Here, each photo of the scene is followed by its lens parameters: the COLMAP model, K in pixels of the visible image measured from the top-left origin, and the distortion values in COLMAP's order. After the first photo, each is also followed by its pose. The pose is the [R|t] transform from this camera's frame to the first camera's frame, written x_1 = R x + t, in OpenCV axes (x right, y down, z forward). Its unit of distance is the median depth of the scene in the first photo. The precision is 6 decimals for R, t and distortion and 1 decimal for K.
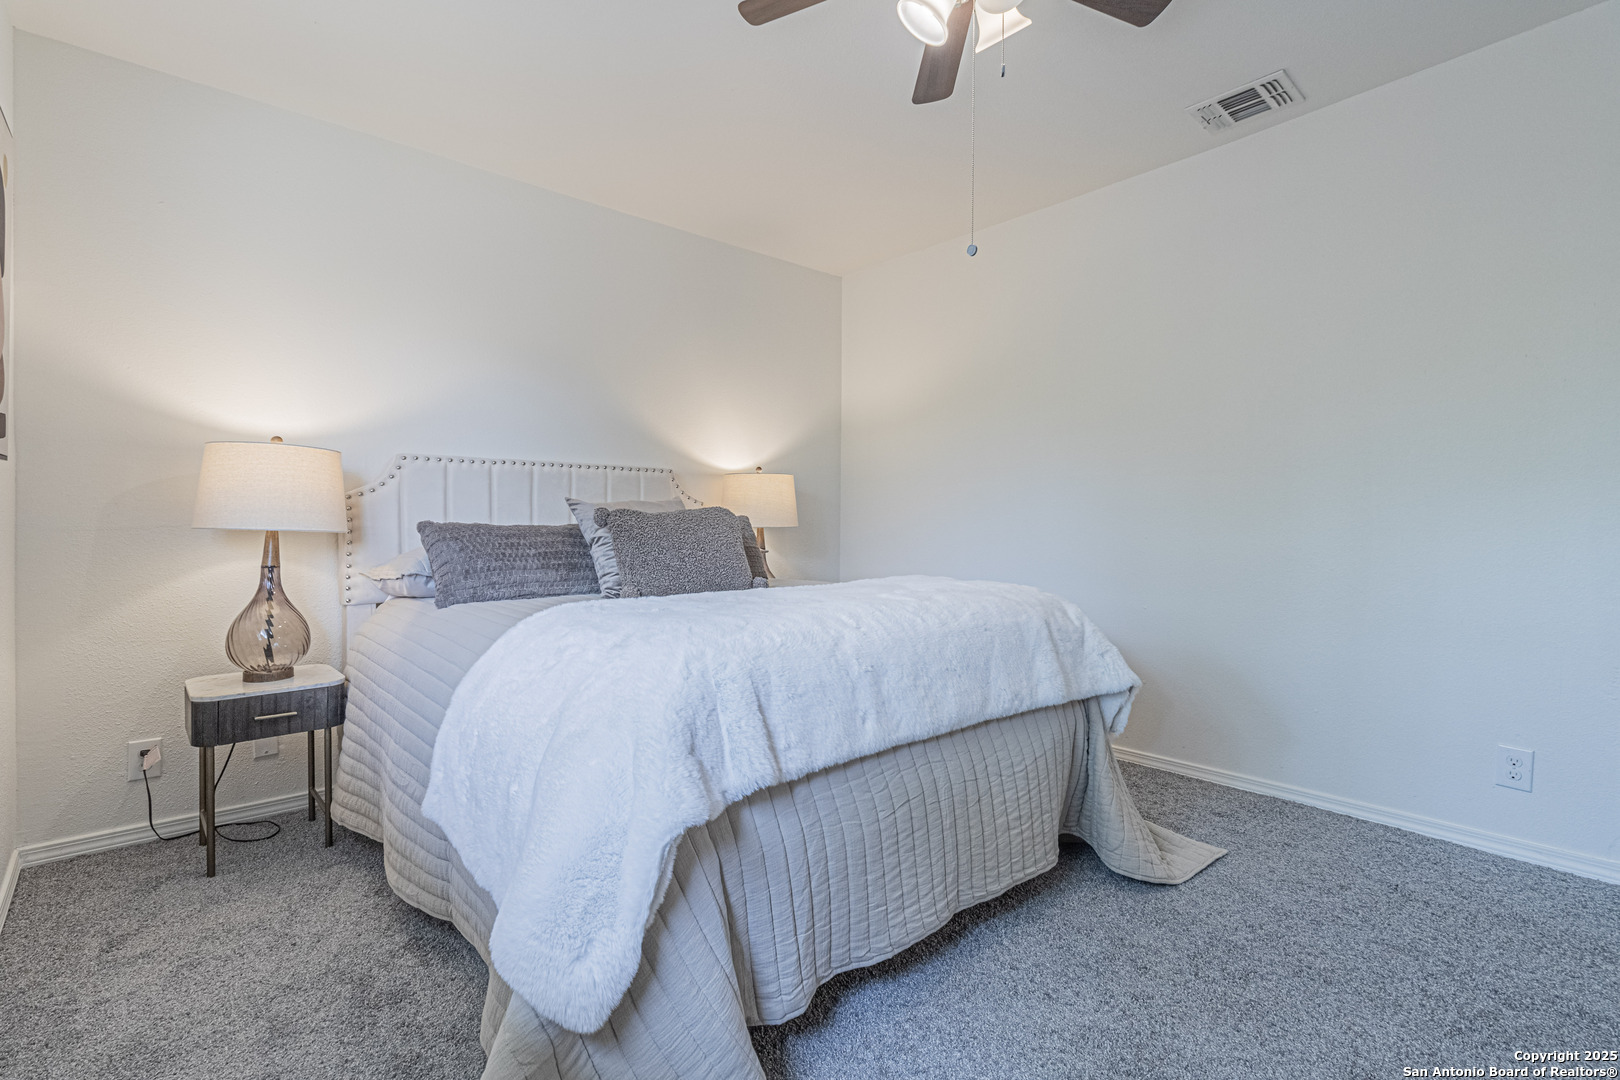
lens RADIAL K [[752.7, 0, 803.1], [0, 752.7, 538.5], [0, 0, 1]] dist [0.005102, 0.000843]
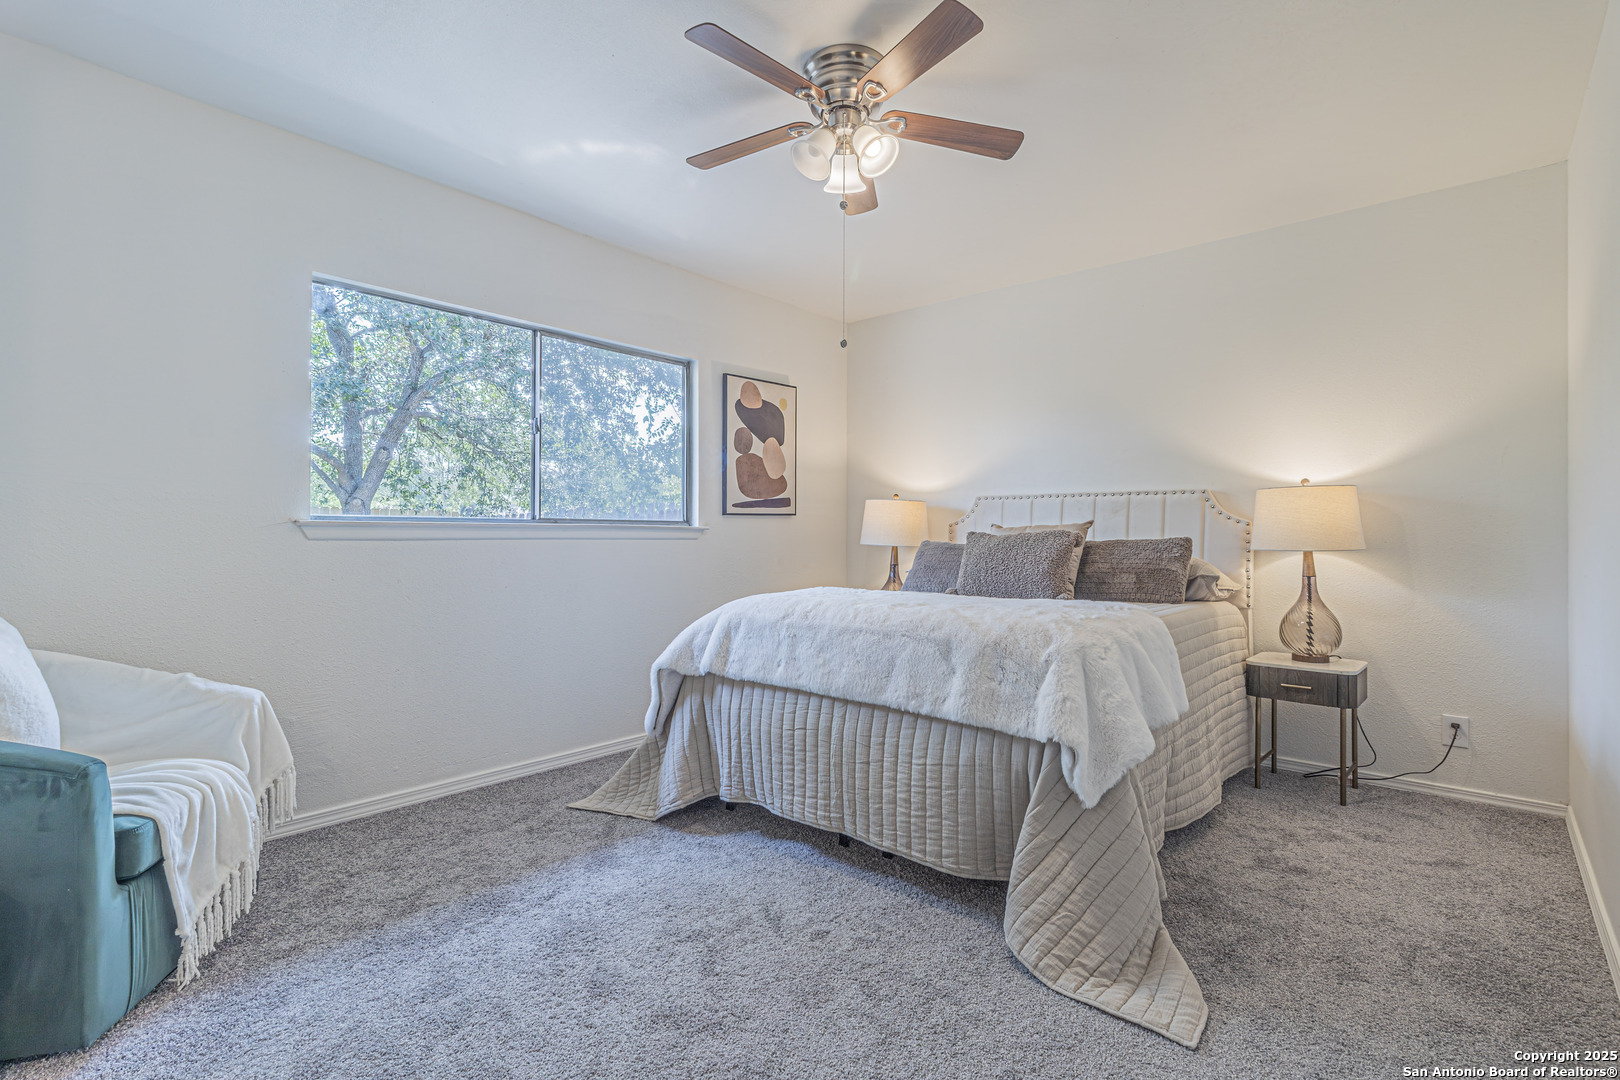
lens RADIAL K [[752.7, 0, 799.8], [0, 752.7, 532.9], [0, 0, 1]] dist [0.005102, 0.000843]
pose [[0.140635, -0.001870, -0.990060, 1.537891], [-0.025378, 0.999663, -0.005493, -0.034549], [0.989736, 0.025898, 0.140540, 0.720834]]
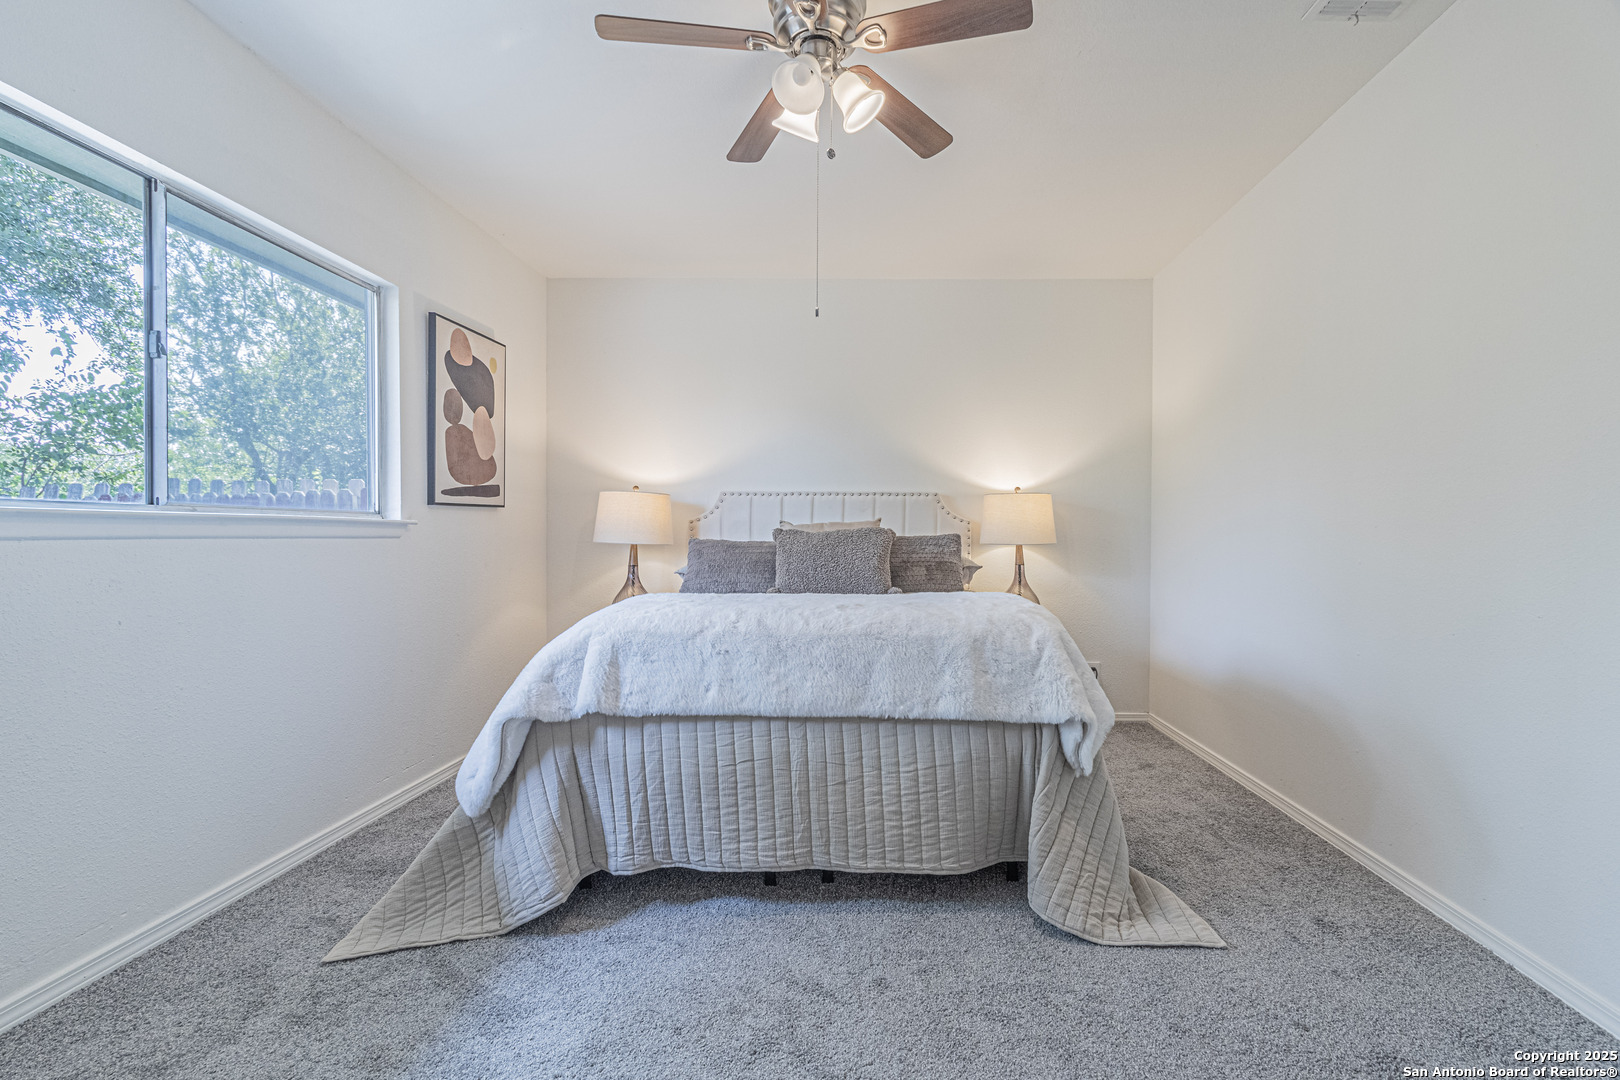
lens RADIAL K [[752.7, 0, 860.3], [0, 752.7, 543.5], [0, 0, 1]] dist [0.005102, 0.000843]
pose [[0.747086, 0.010005, -0.664652, 1.056358], [-0.017420, 0.999838, -0.004530, -0.016411], [0.664499, 0.014963, 0.747139, 0.150935]]
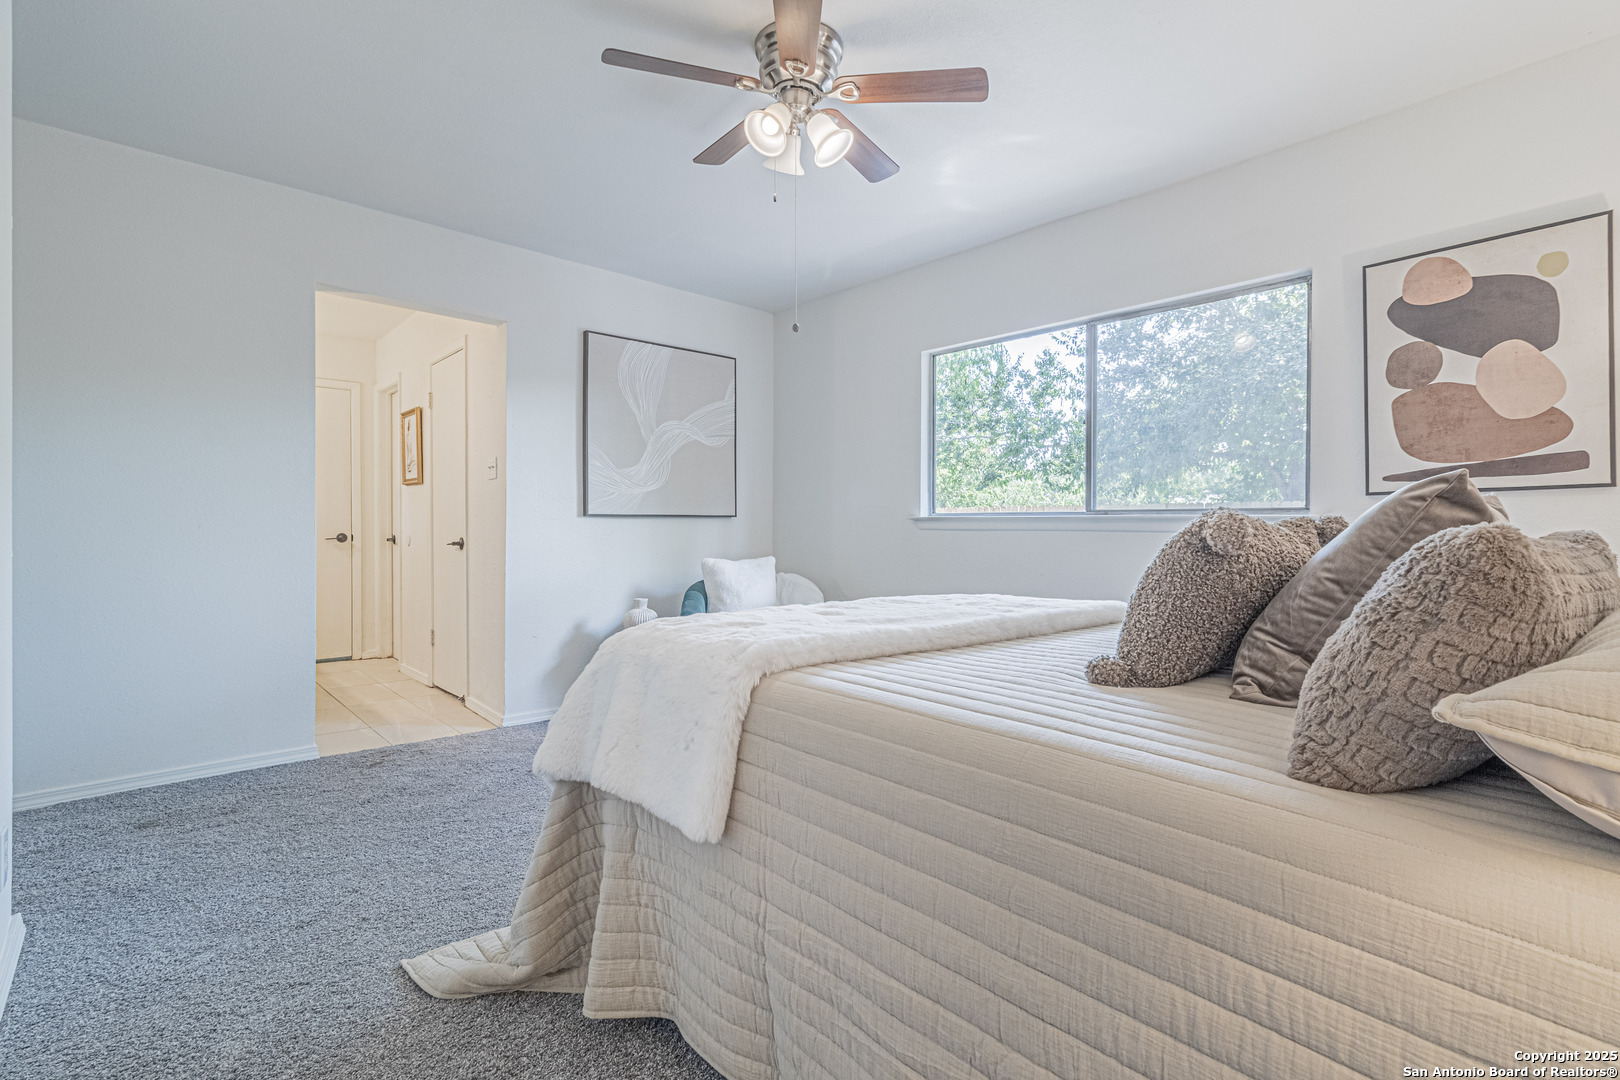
lens RADIAL K [[752.7, 0, 811.3], [0, 752.7, 530.7], [0, 0, 1]] dist [0.005102, 0.000843]
pose [[-0.999419, -0.002981, -0.033949, 0.246035], [-0.004008, 0.999535, 0.030219, -0.070196], [0.033843, 0.030337, -0.998967, 2.305002]]
